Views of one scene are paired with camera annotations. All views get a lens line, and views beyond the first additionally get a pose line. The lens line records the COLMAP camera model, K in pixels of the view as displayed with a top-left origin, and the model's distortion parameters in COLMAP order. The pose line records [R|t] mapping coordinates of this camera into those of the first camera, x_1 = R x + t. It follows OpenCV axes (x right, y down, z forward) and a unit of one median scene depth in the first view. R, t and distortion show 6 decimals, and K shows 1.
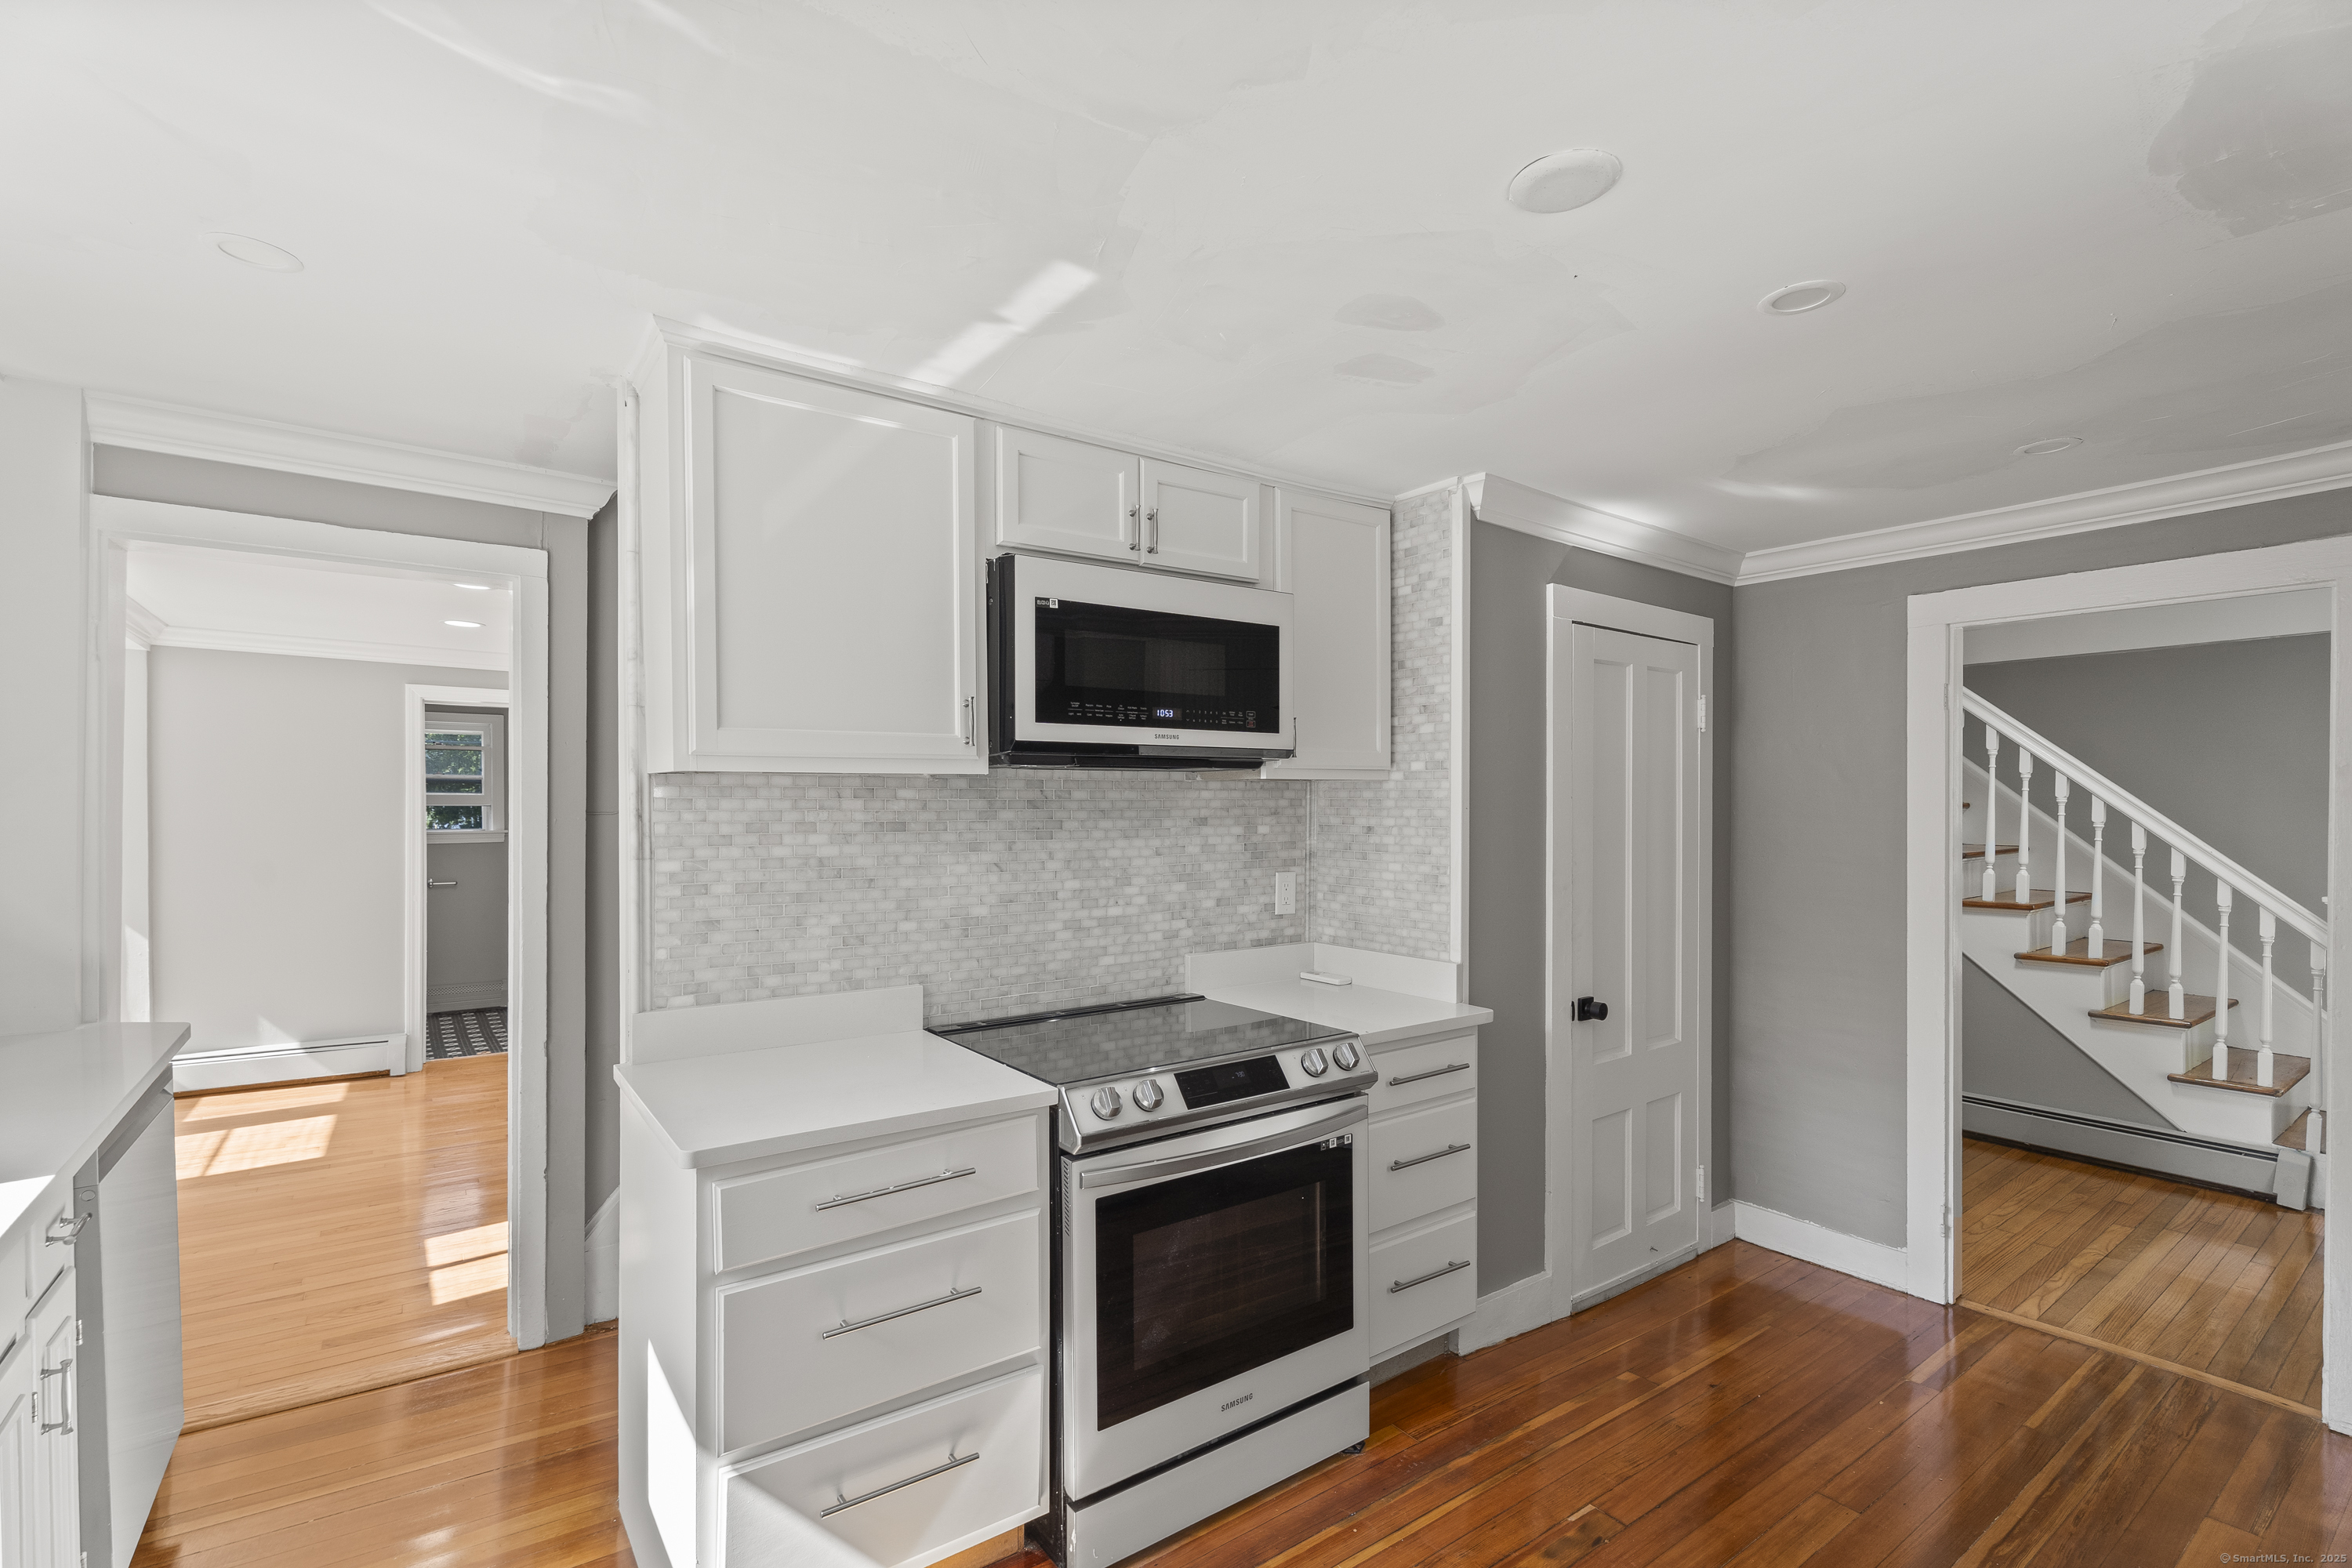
lens RADIAL K [[1068.4, 0, 1170.6], [0, 1068.4, 815.8], [0, 0, 1]] dist [-0.001414, -0.000164]
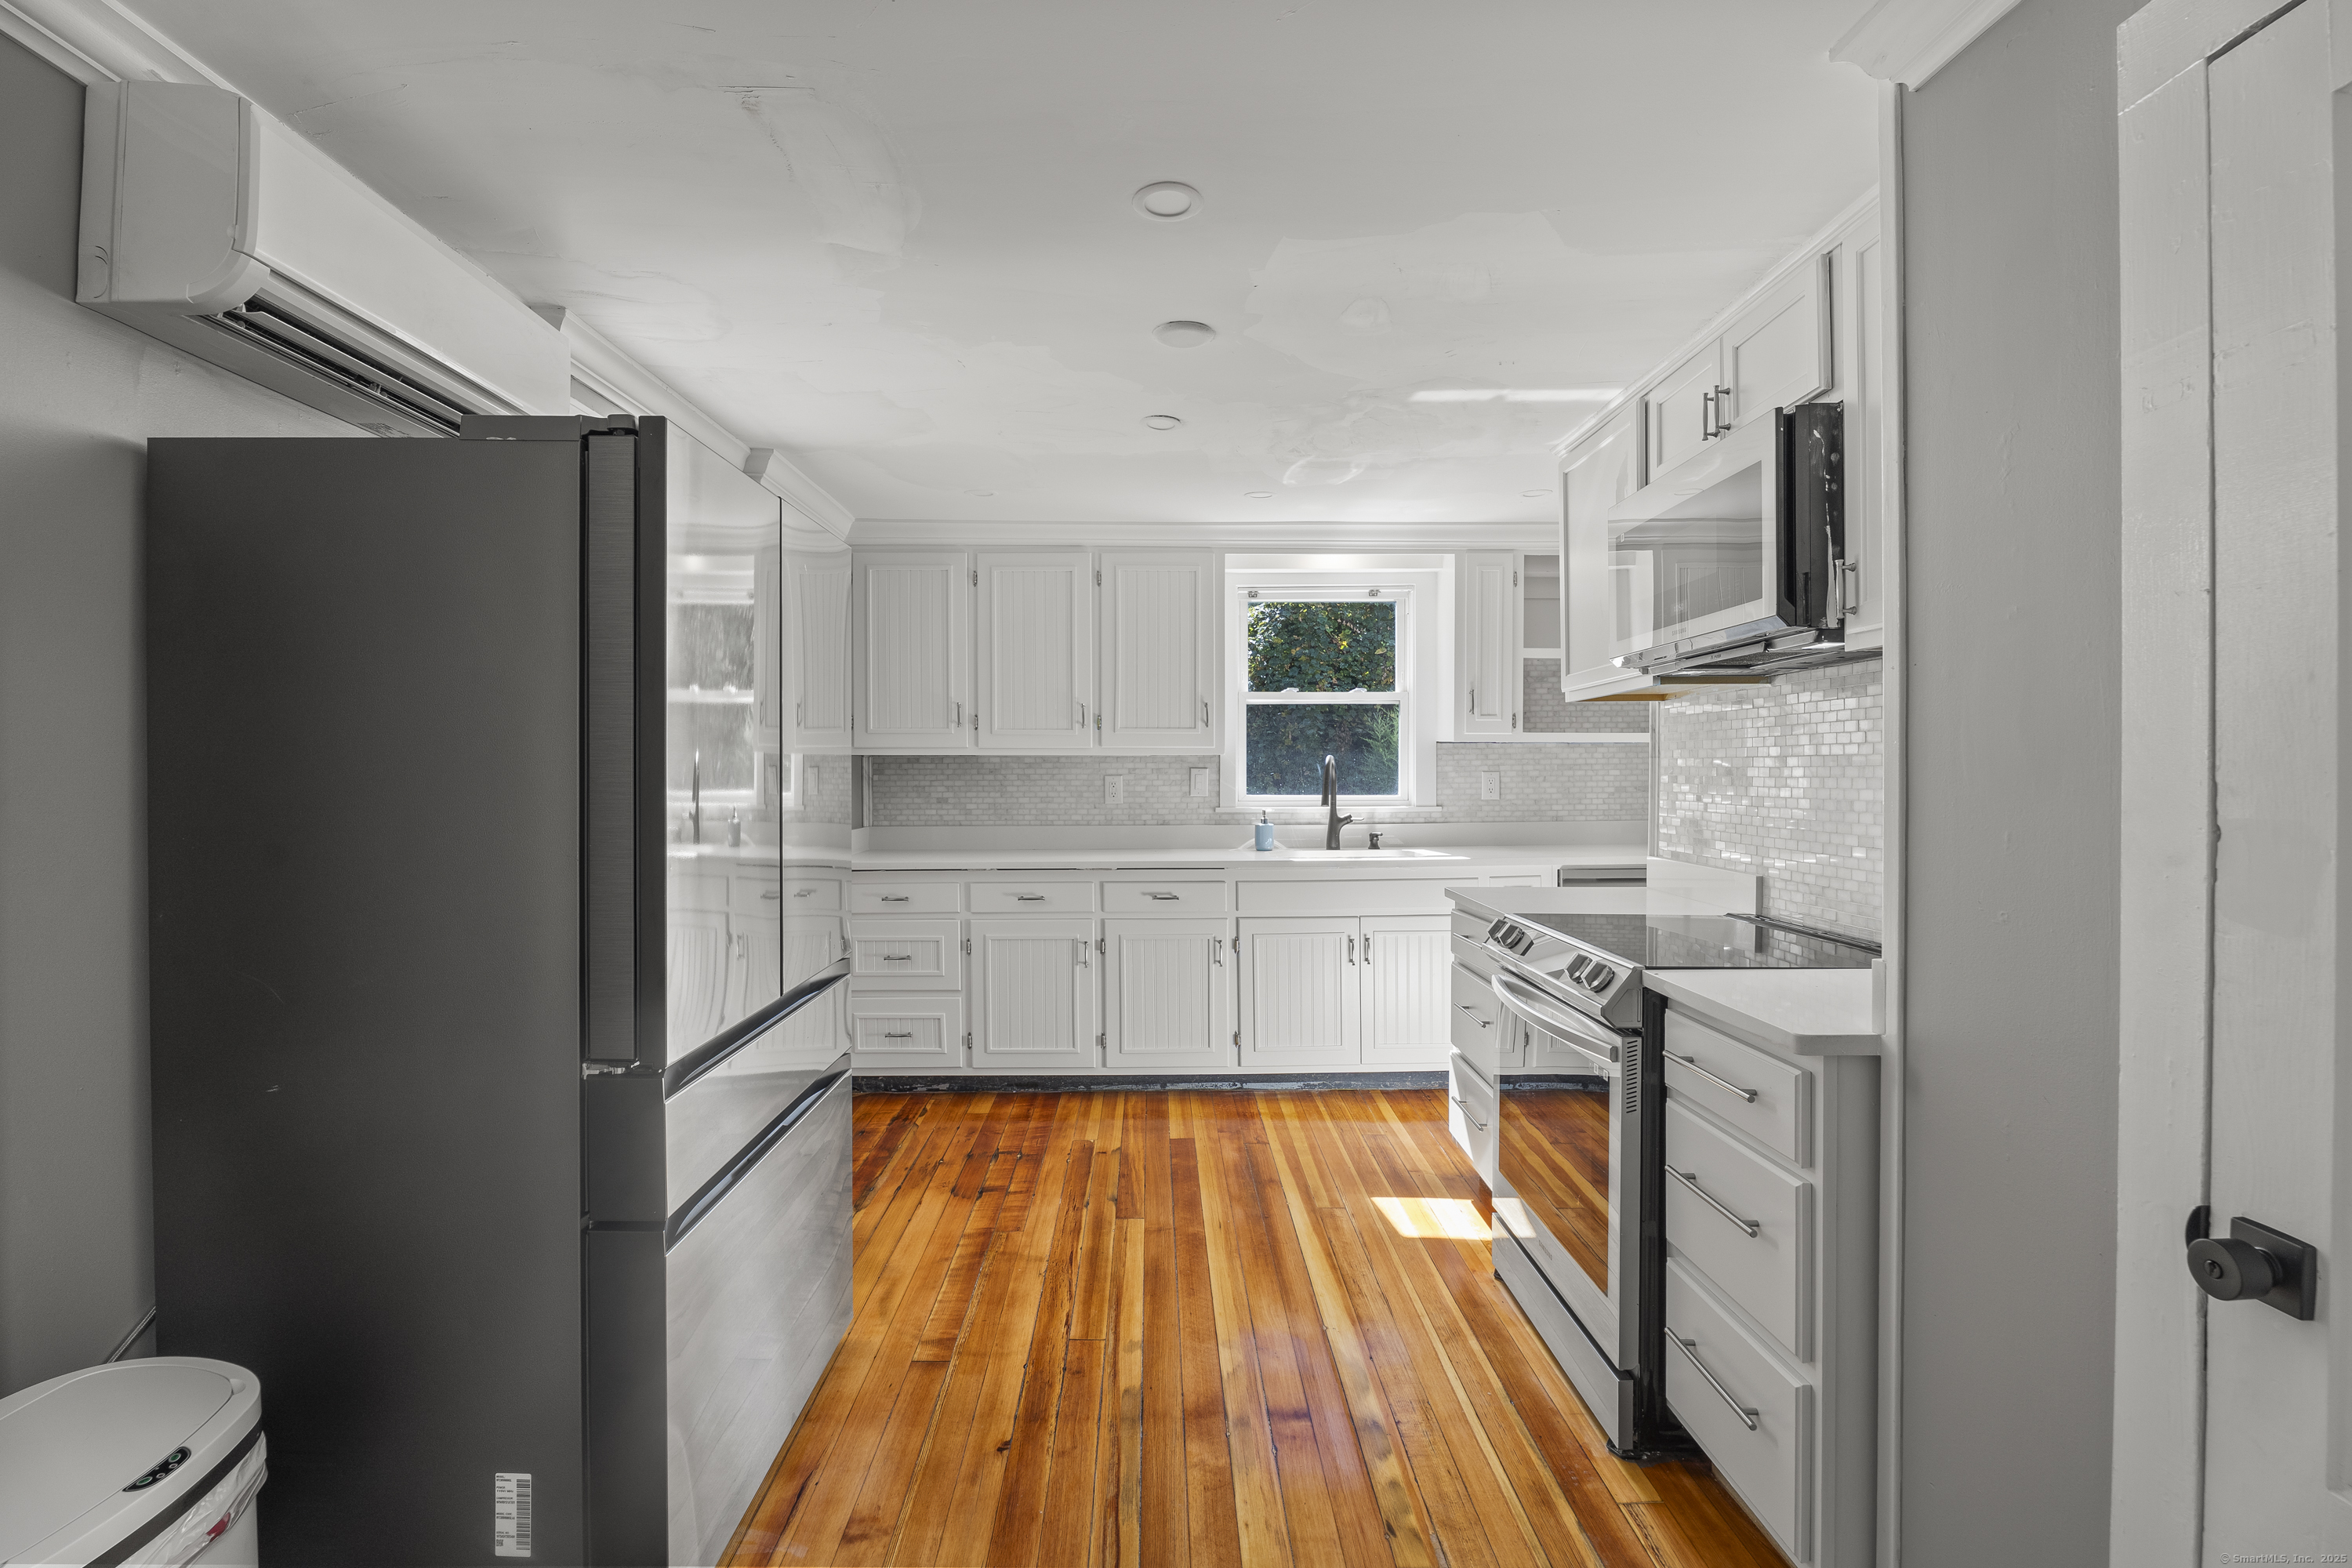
lens RADIAL K [[1066.6, 0, 1176.0], [0, 1066.6, 784.0], [0, 0, 1]] dist [-0.017346, -0.000079]
pose [[-0.570551, 0.010205, -0.821199, 0.965774], [-0.007960, 0.999807, 0.017955, 0.046736], [0.821224, 0.016781, -0.570359, 1.078649]]
